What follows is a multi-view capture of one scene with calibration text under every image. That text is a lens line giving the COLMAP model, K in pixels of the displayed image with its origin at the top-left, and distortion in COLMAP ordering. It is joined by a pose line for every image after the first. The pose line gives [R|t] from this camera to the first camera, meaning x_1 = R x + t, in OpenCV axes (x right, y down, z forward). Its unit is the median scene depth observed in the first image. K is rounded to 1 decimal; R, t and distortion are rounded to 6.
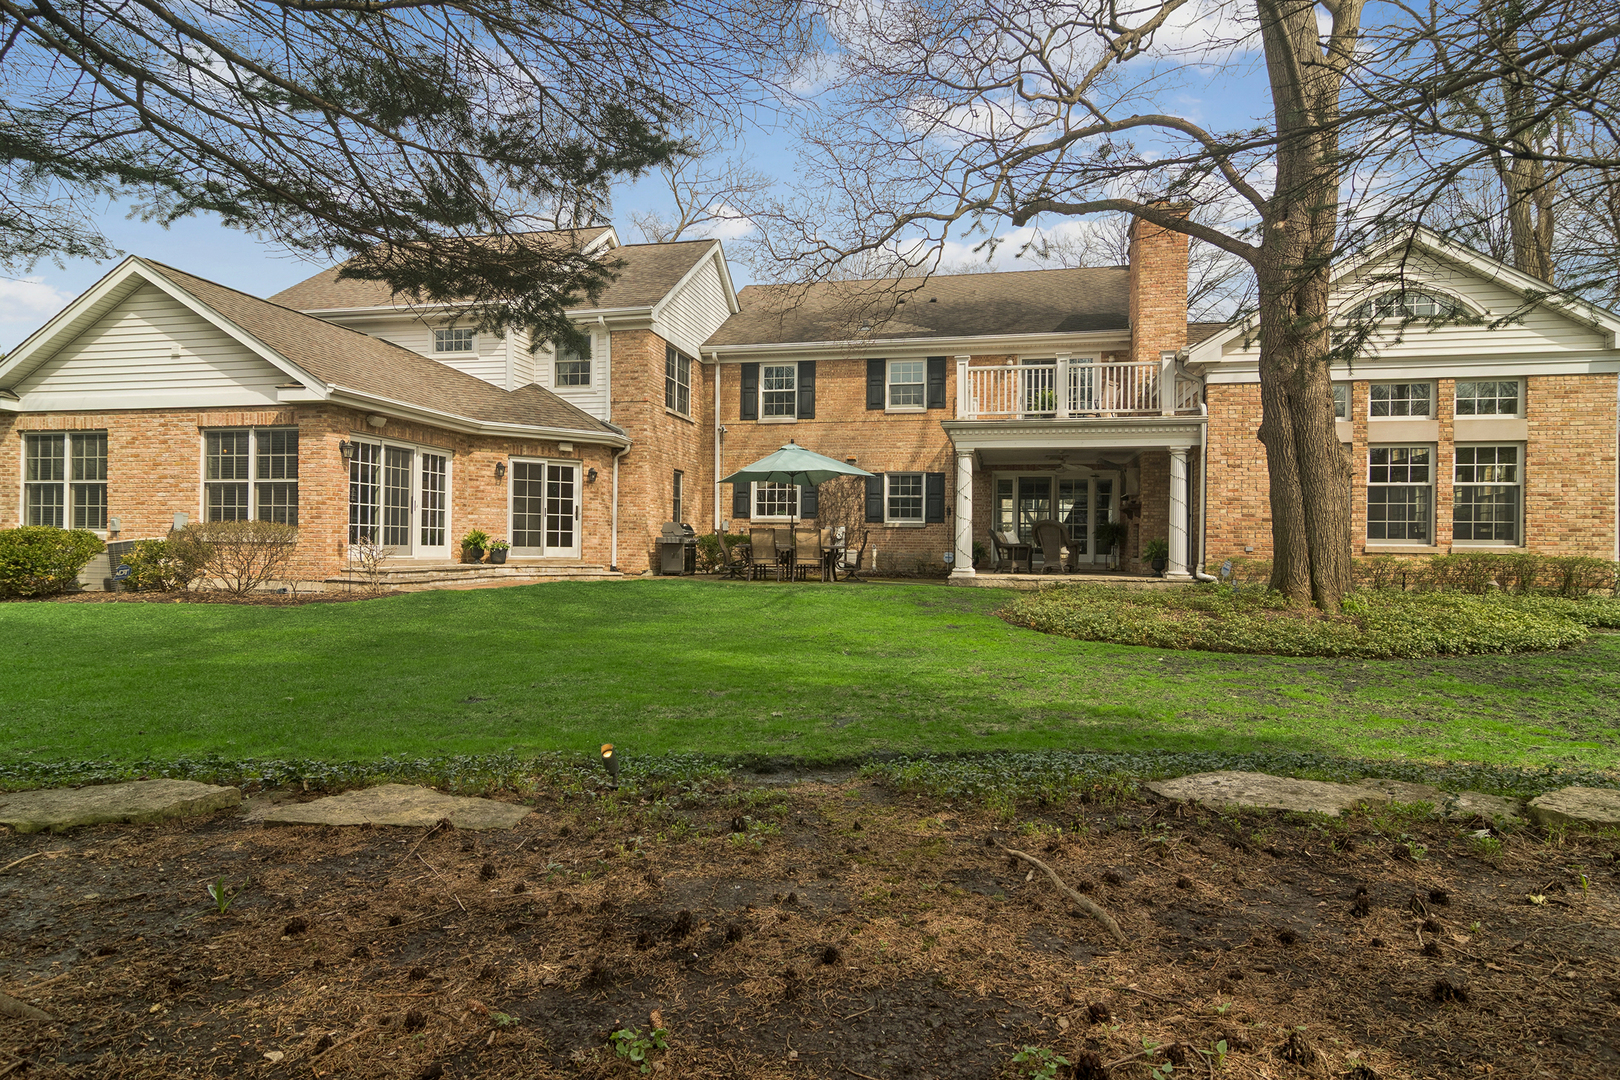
lens RADIAL K [[867.0, 0, 810.0], [0, 867.0, 540.0], [0, 0, 1]] dist [0.003444, 0.001984]
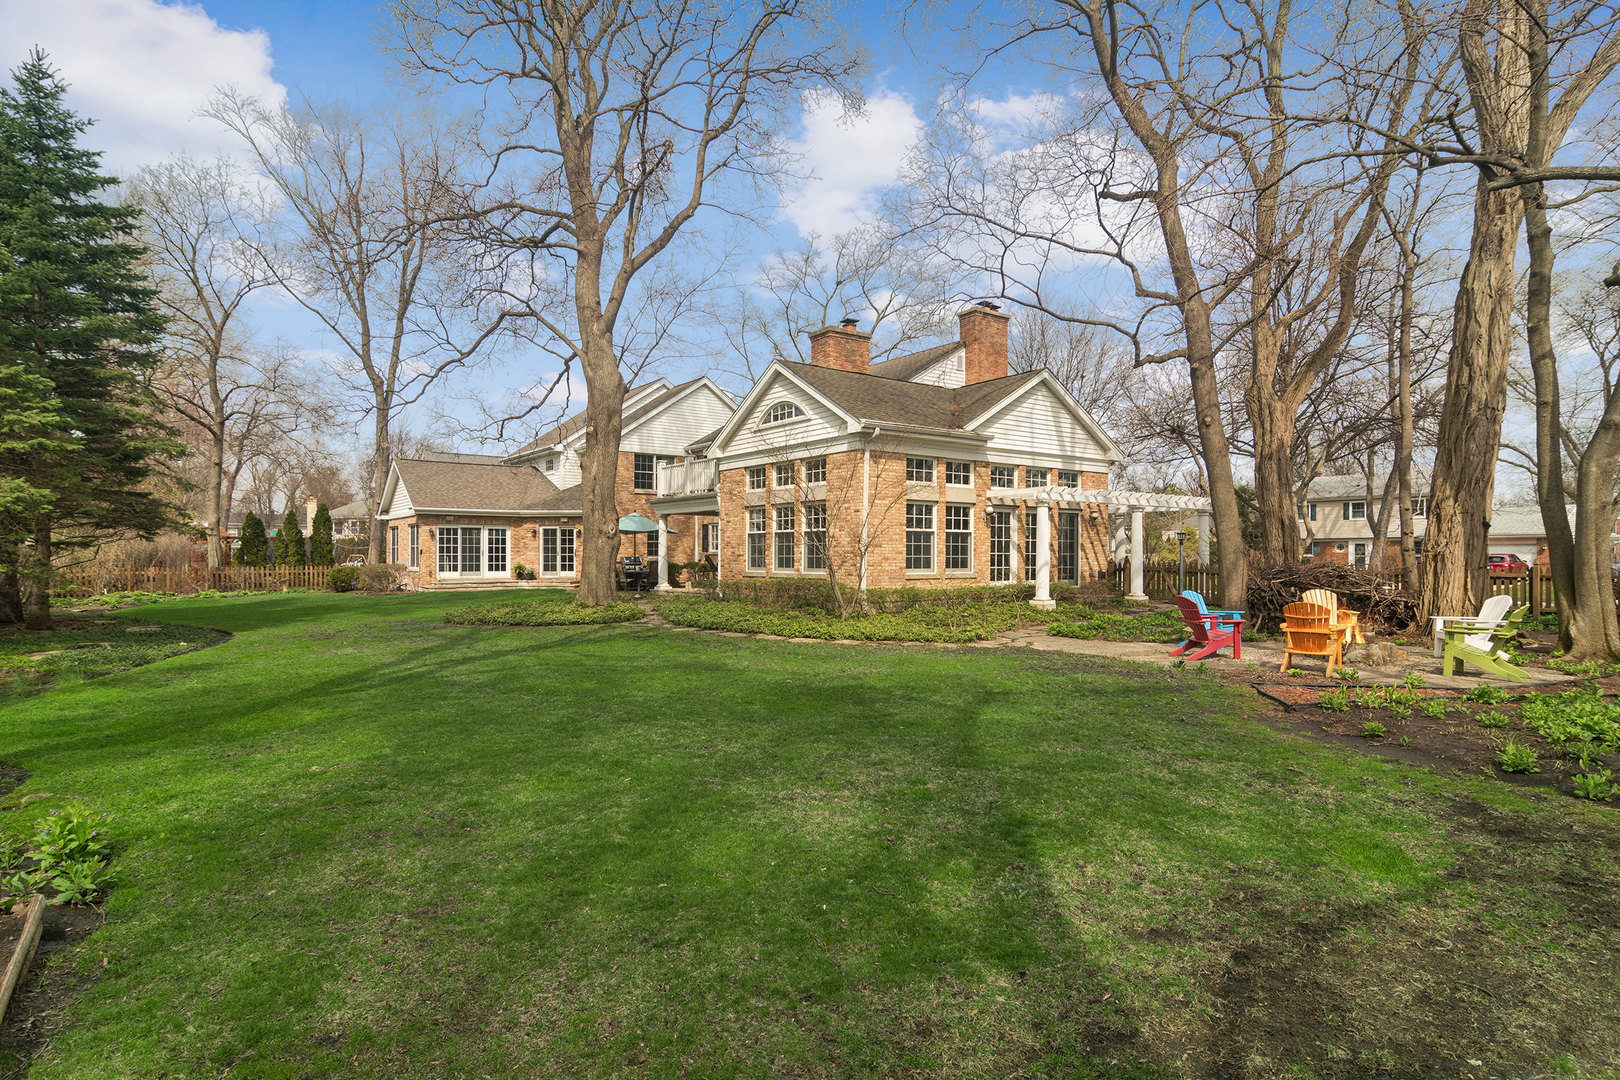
lens RADIAL K [[867.0, 0, 810.0], [0, 867.0, 540.0], [0, 0, 1]] dist [0.003444, 0.001984]
pose [[0.748442, -0.024472, -0.662749, 1.496096], [0.013979, 0.999679, -0.021126, -0.014047], [0.663053, 0.006546, 0.748544, -0.082988]]
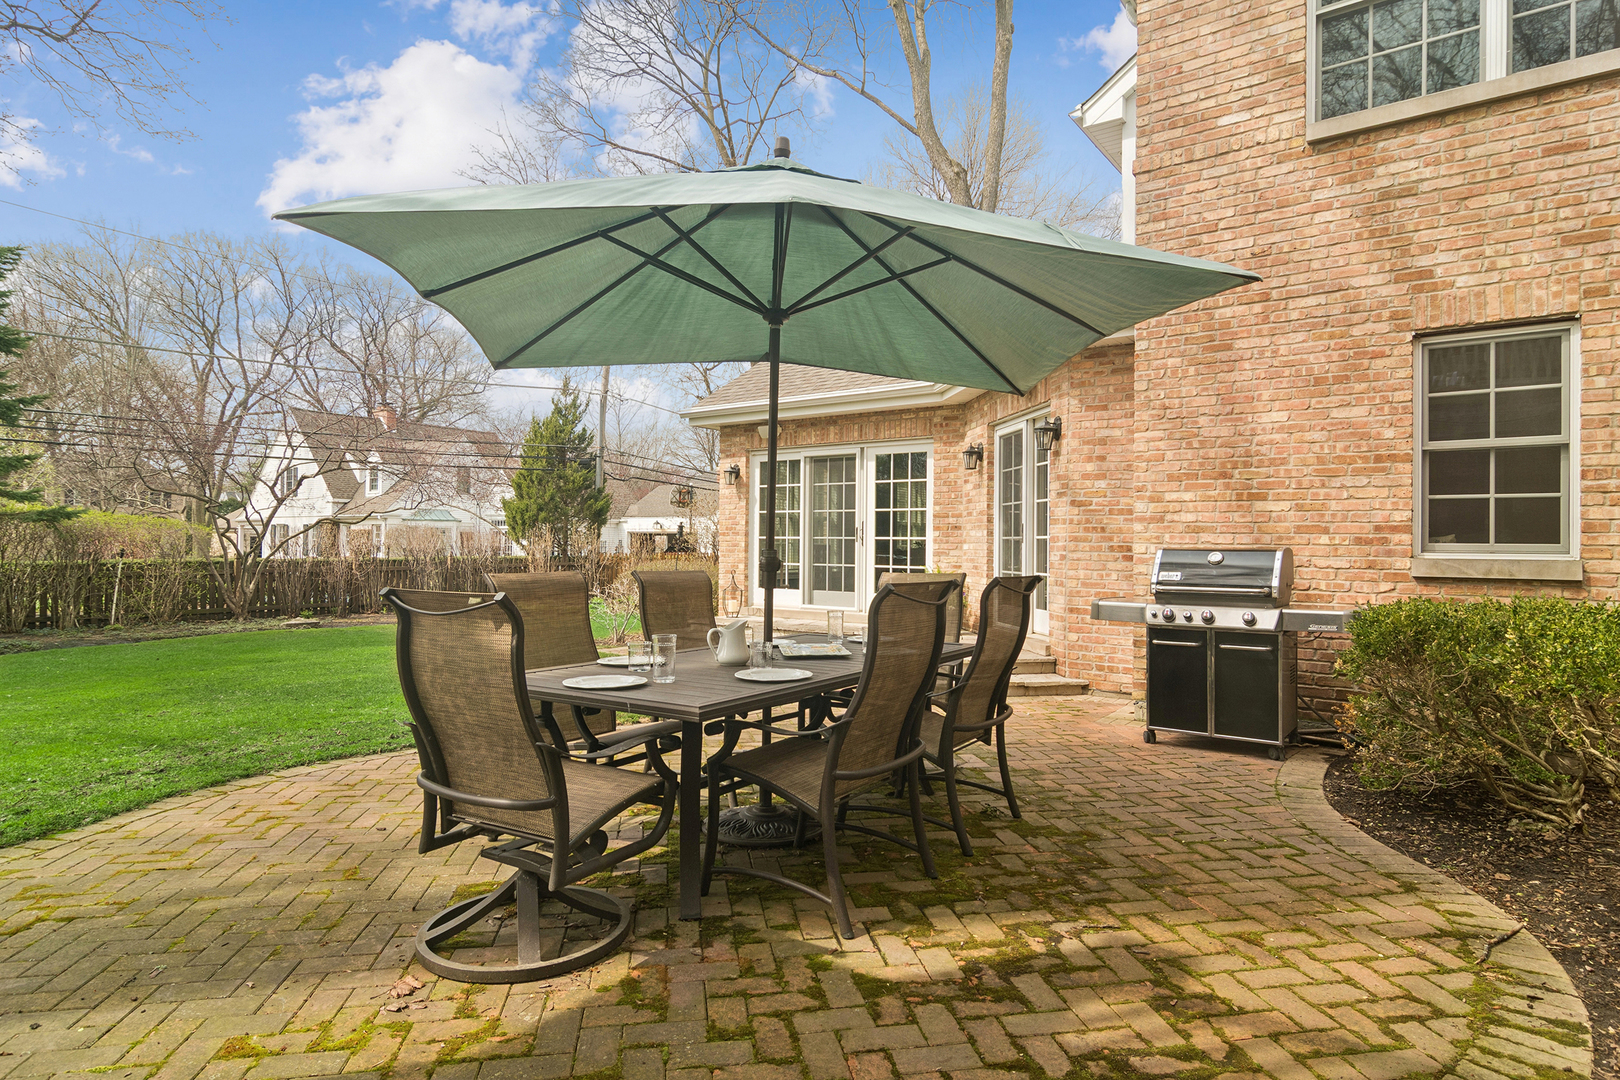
lens RADIAL K [[867.0, 0, 810.0], [0, 867.0, 540.0], [0, 0, 1]] dist [0.003444, 0.001984]
pose [[-0.427622, -0.030250, -0.903452, 0.159205], [-0.017545, 0.999529, -0.025162, -0.016294], [0.903788, 0.005091, -0.427951, 1.165368]]
